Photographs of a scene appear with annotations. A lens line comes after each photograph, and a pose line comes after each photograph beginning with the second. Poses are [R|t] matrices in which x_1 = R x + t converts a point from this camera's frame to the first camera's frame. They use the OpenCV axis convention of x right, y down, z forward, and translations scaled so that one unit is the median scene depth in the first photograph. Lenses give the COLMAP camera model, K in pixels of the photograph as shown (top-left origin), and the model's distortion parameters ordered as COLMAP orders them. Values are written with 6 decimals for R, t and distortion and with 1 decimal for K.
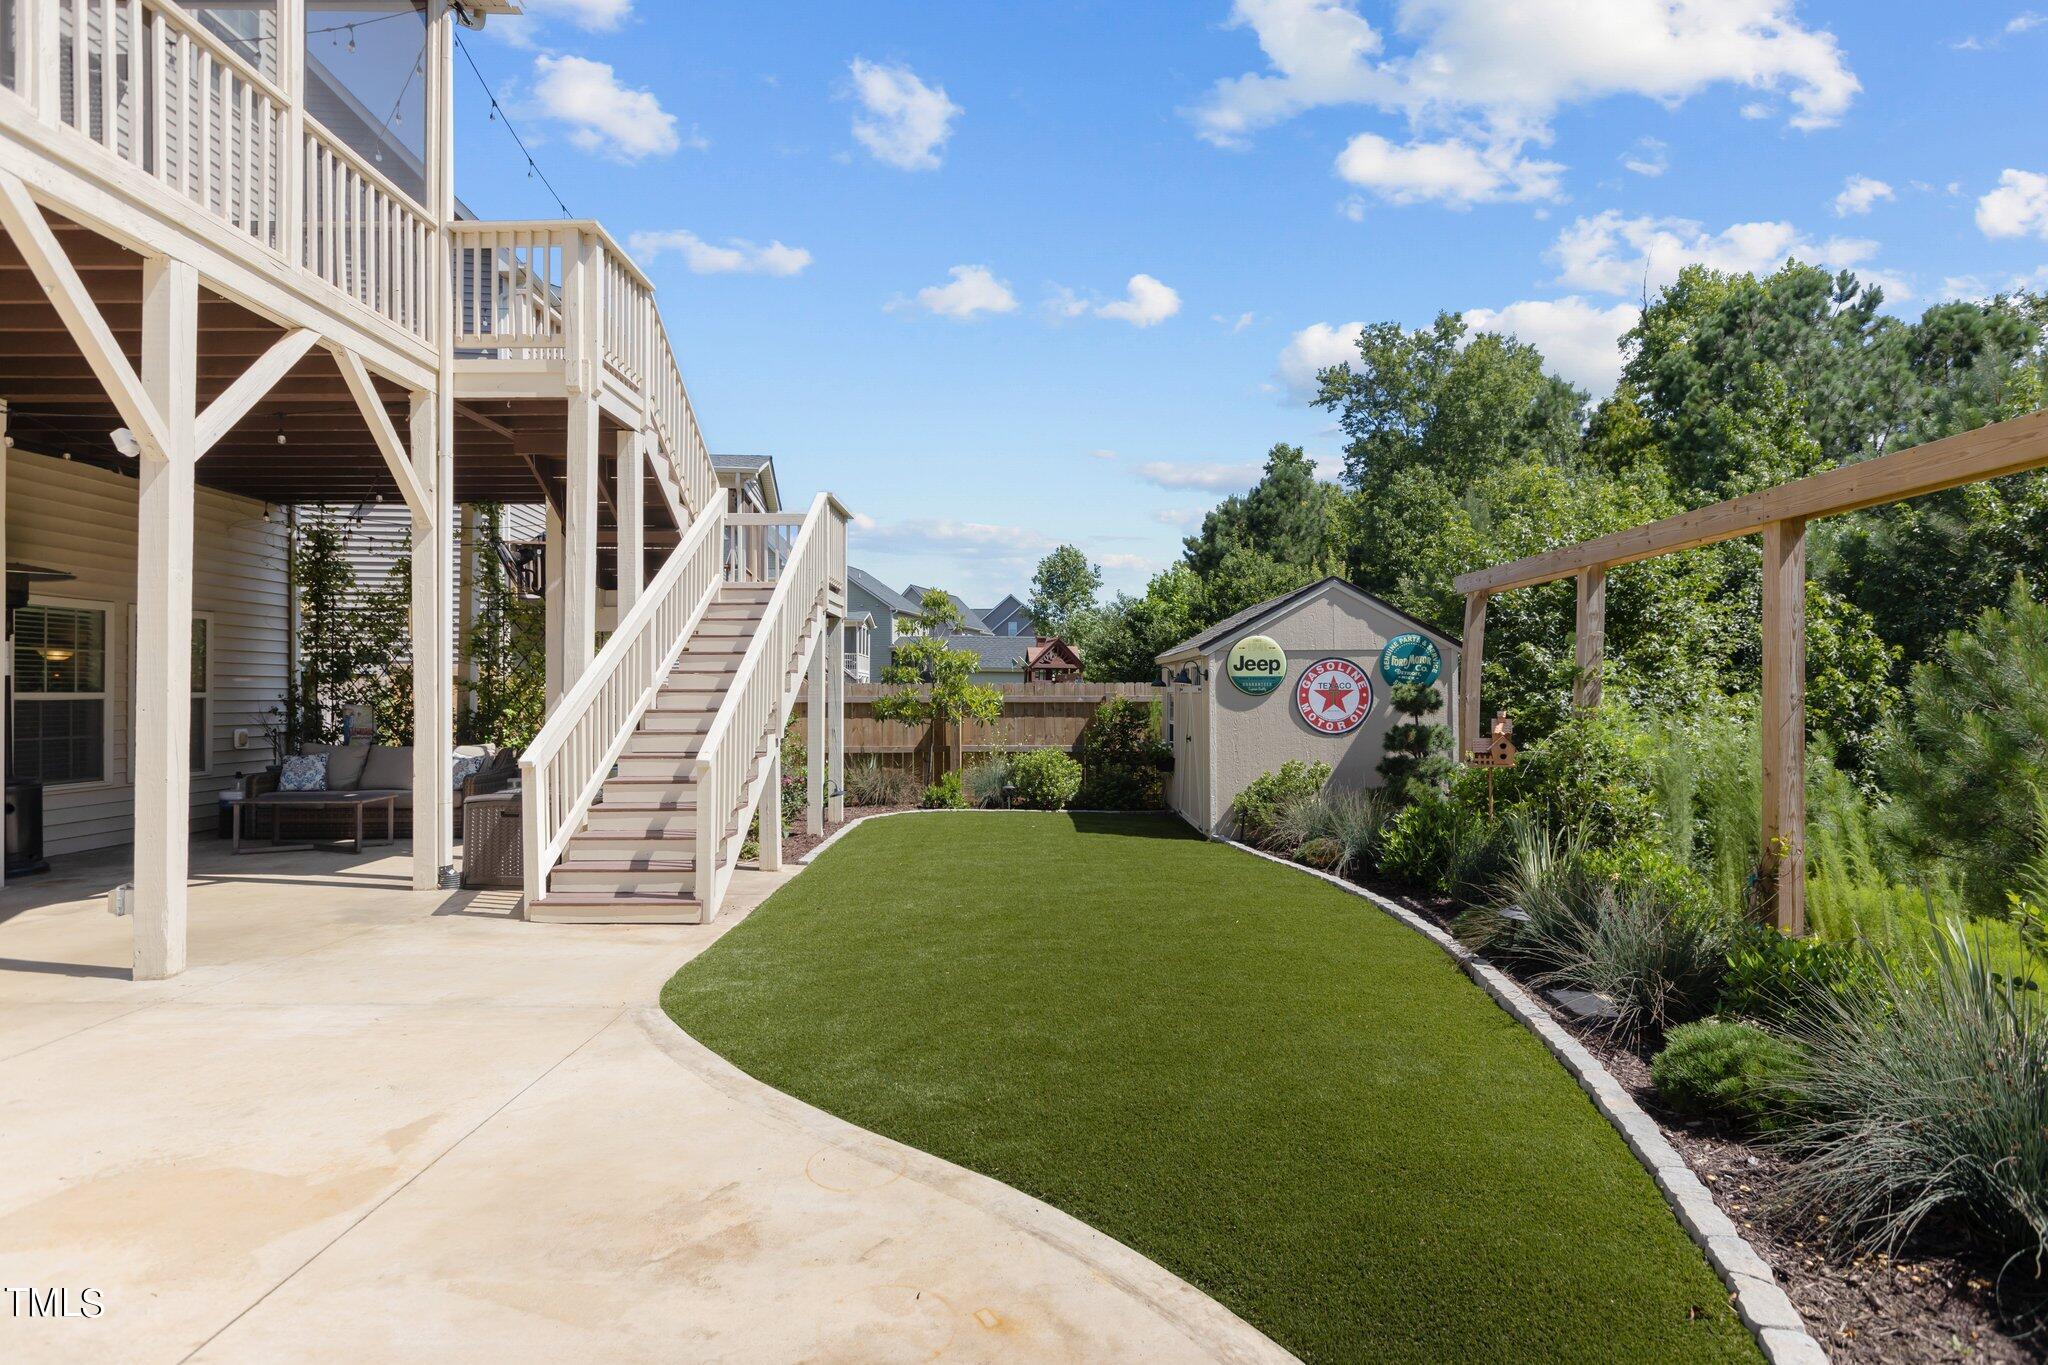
lens RADIAL K [[976.8, 0, 1024.0], [0, 976.8, 682.5], [0, 0, 1]] dist [0.001218, -0.000162]
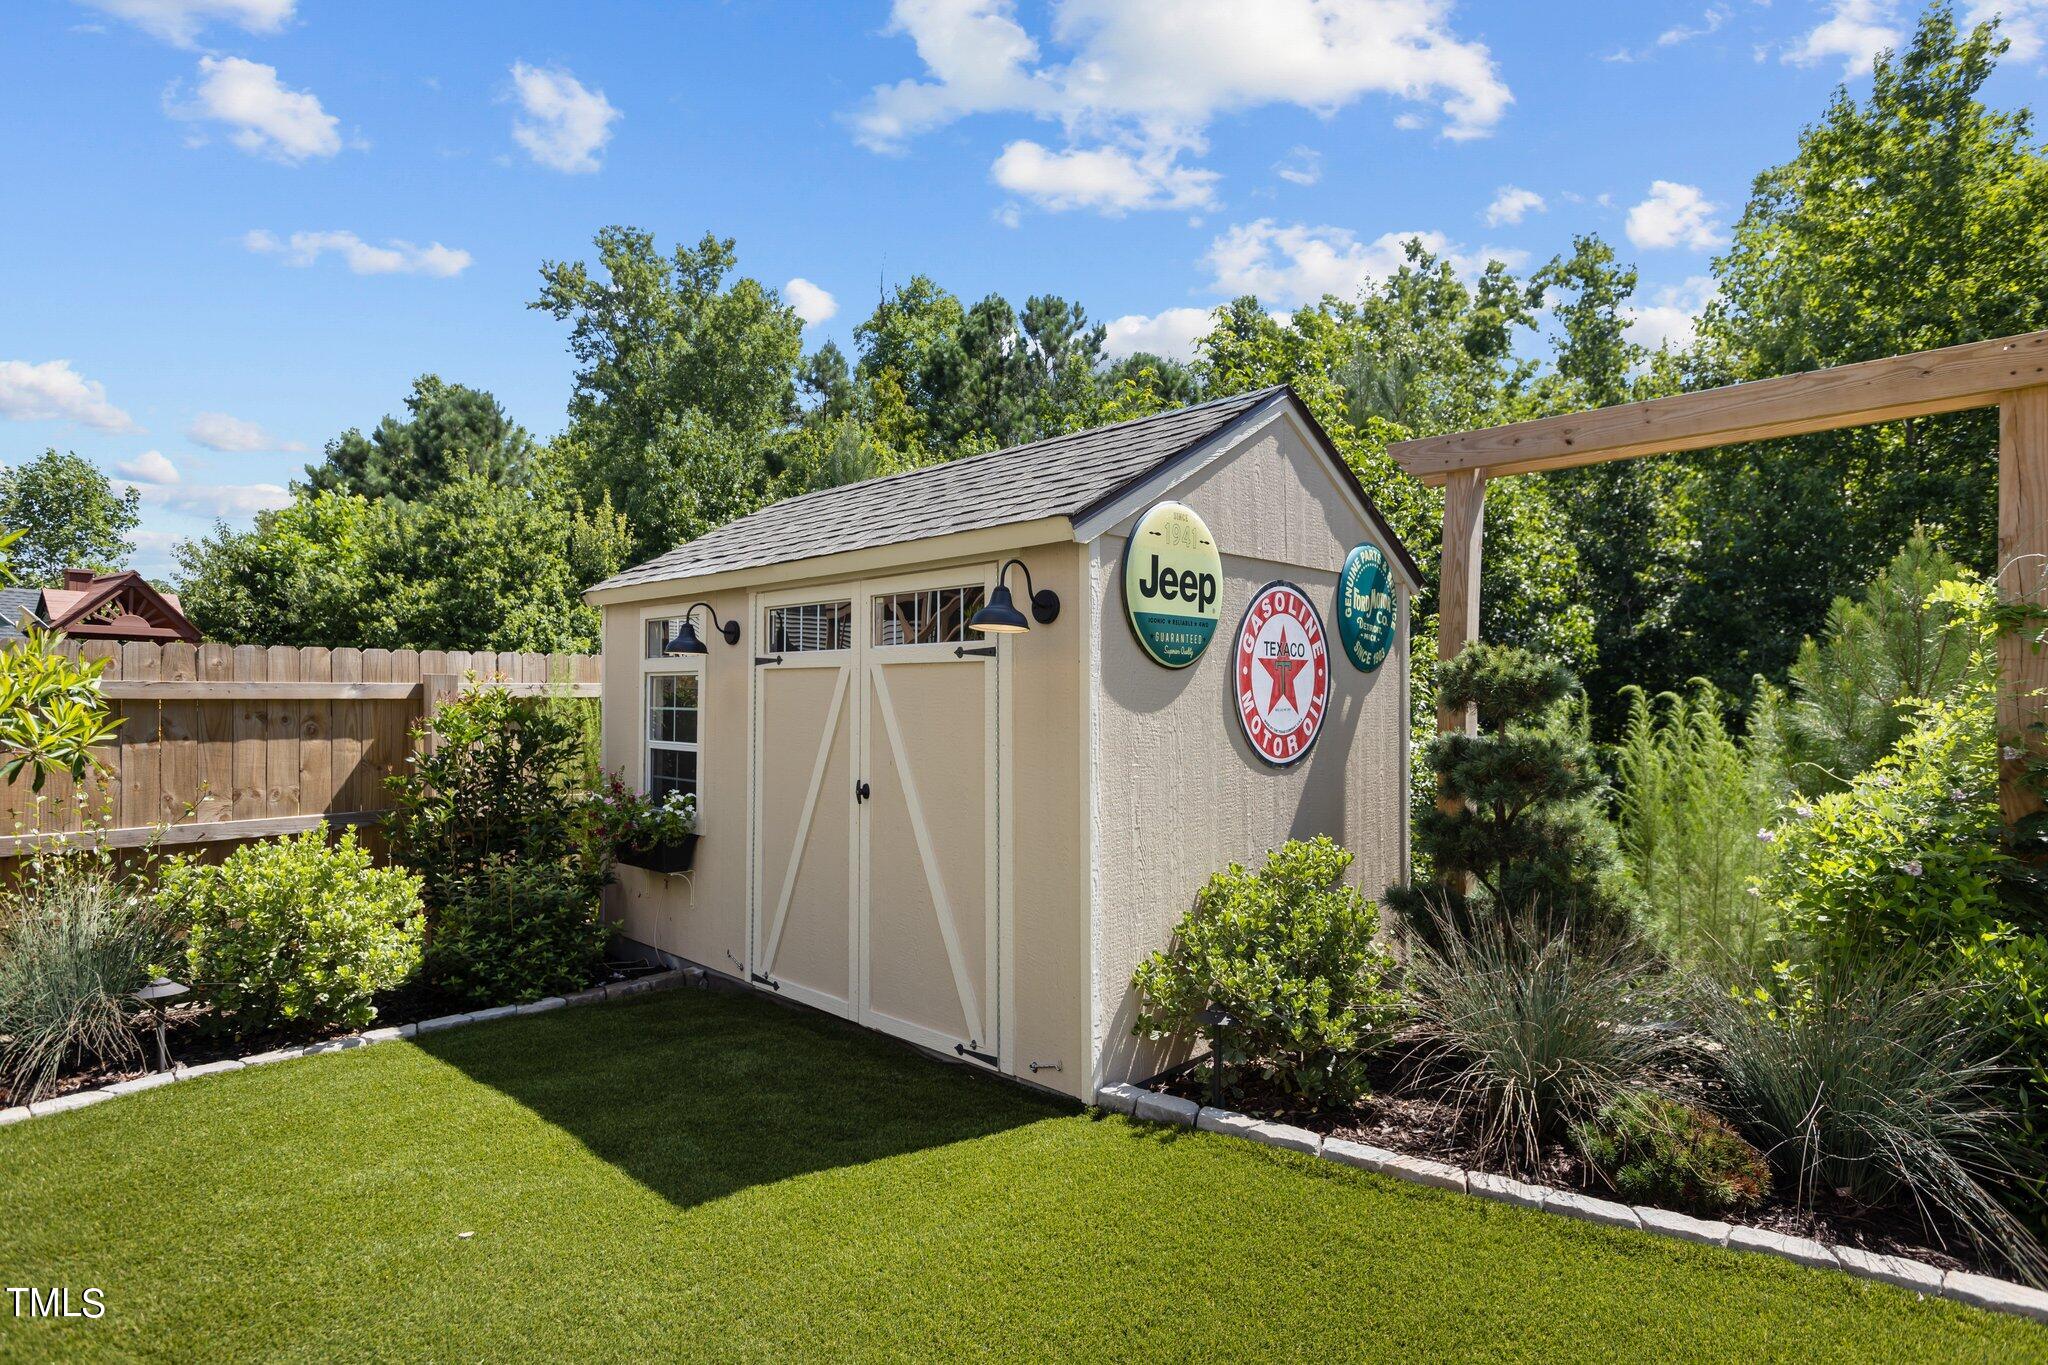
lens RADIAL K [[1024.1, 0, 1023.0], [0, 1024.1, 696.3], [0, 0, 1]] dist [-0.022911, 0.011622]
pose [[0.677264, 0.001251, 0.735739, -0.058043], [-0.007154, 0.999962, 0.004885, 0.015911], [-0.735706, -0.008572, 0.677247, 0.566365]]
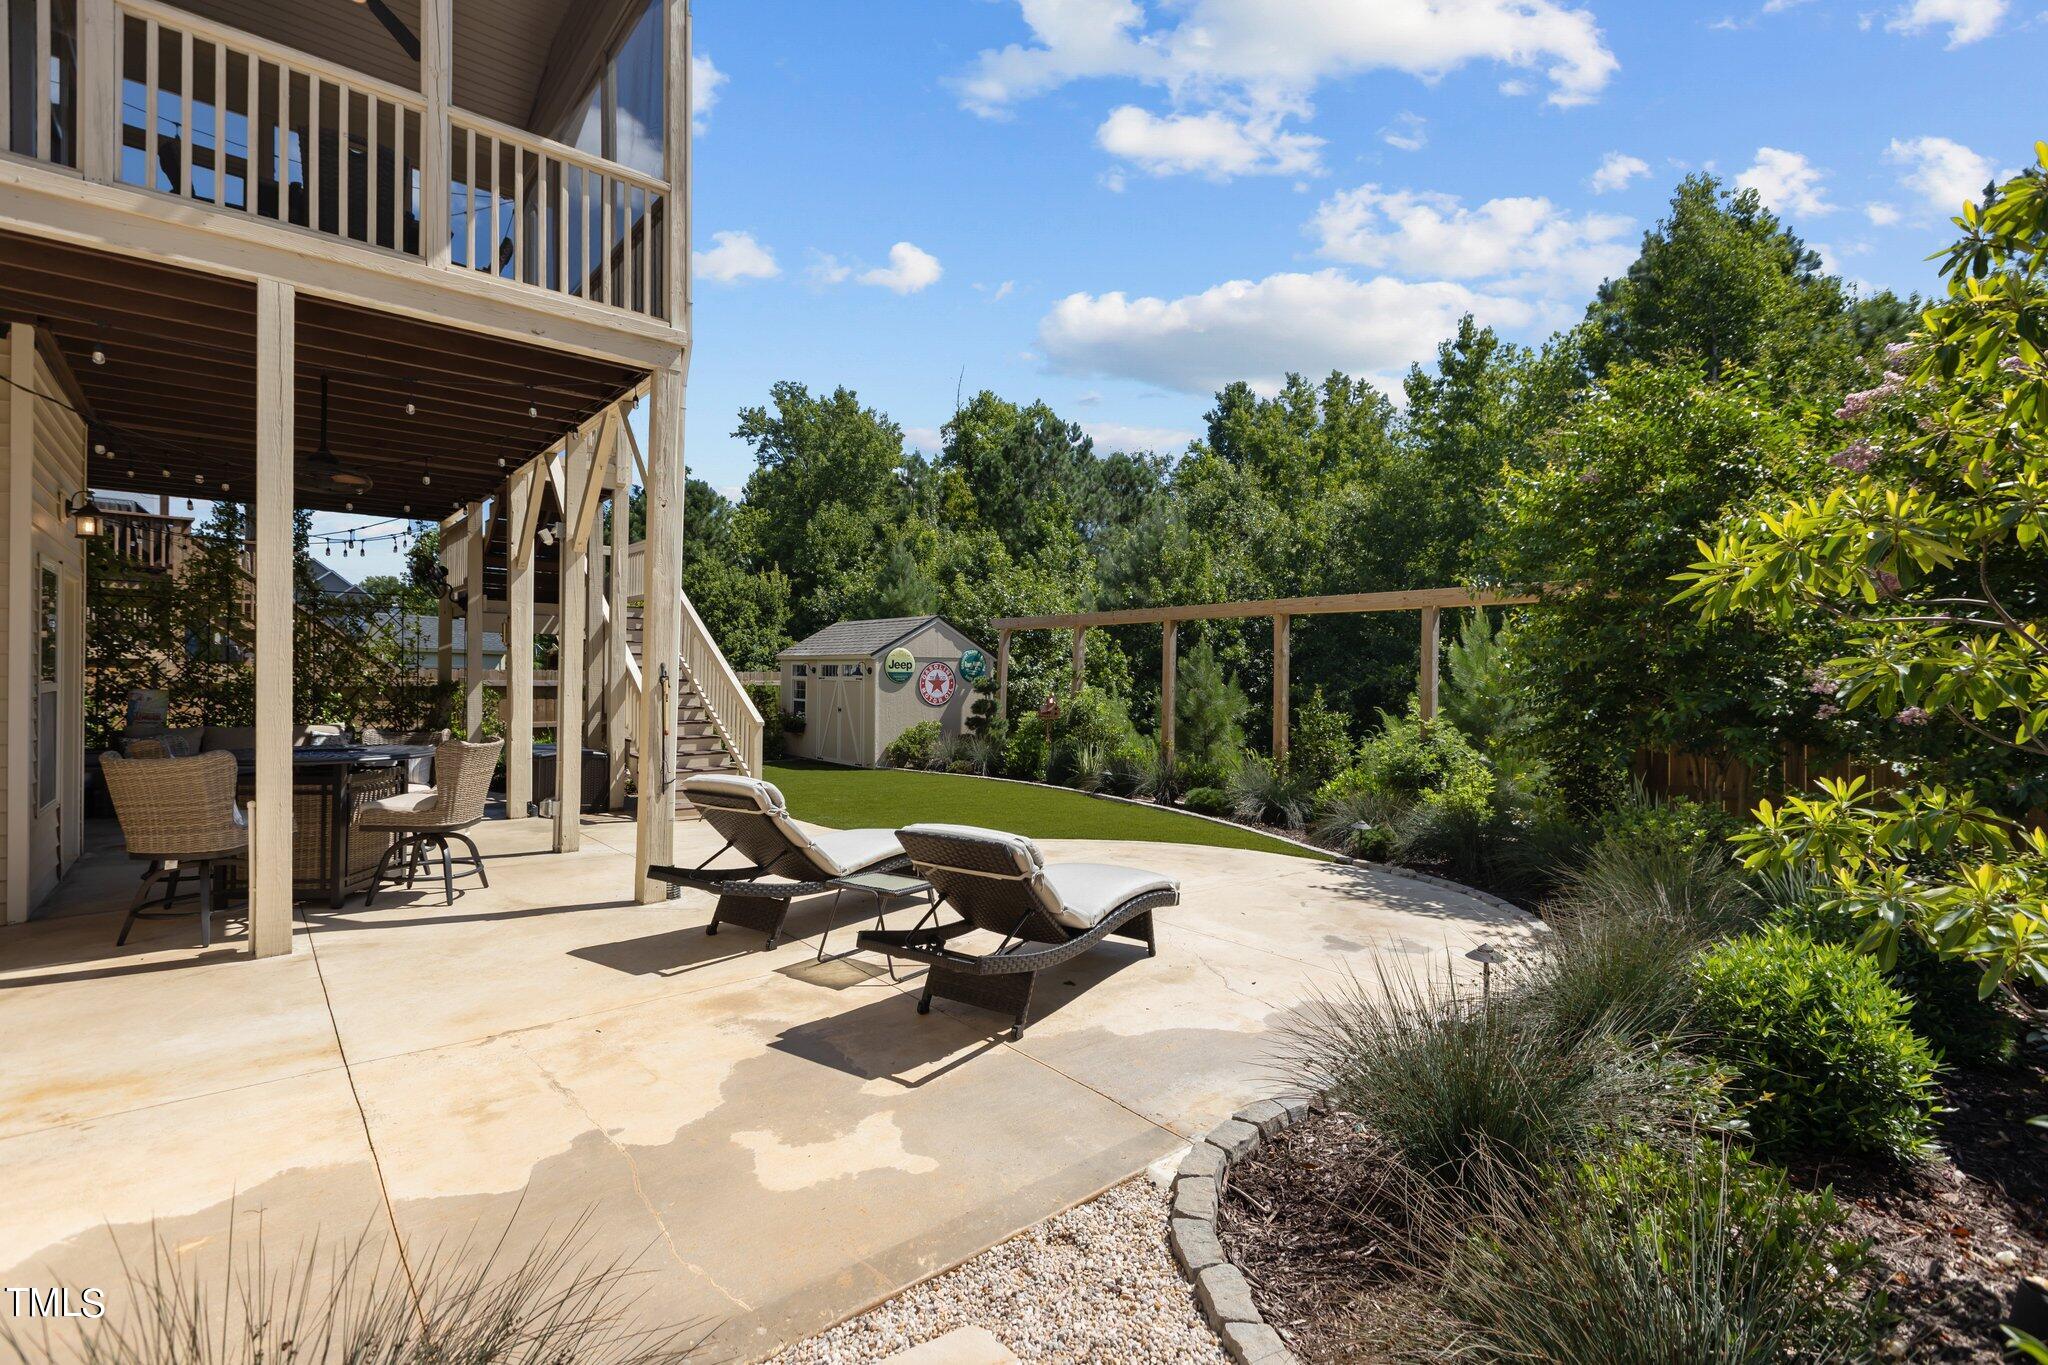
lens RADIAL K [[919.8, 0, 1015.8], [0, 919.8, 674.2], [0, 0, 1]] dist [0.019364, -0.000155]
pose [[0.766424, 0.009476, 0.642266, -0.462562], [-0.016407, 0.999854, 0.004827, -0.009786], [-0.642126, -0.014237, 0.766467, -0.262534]]
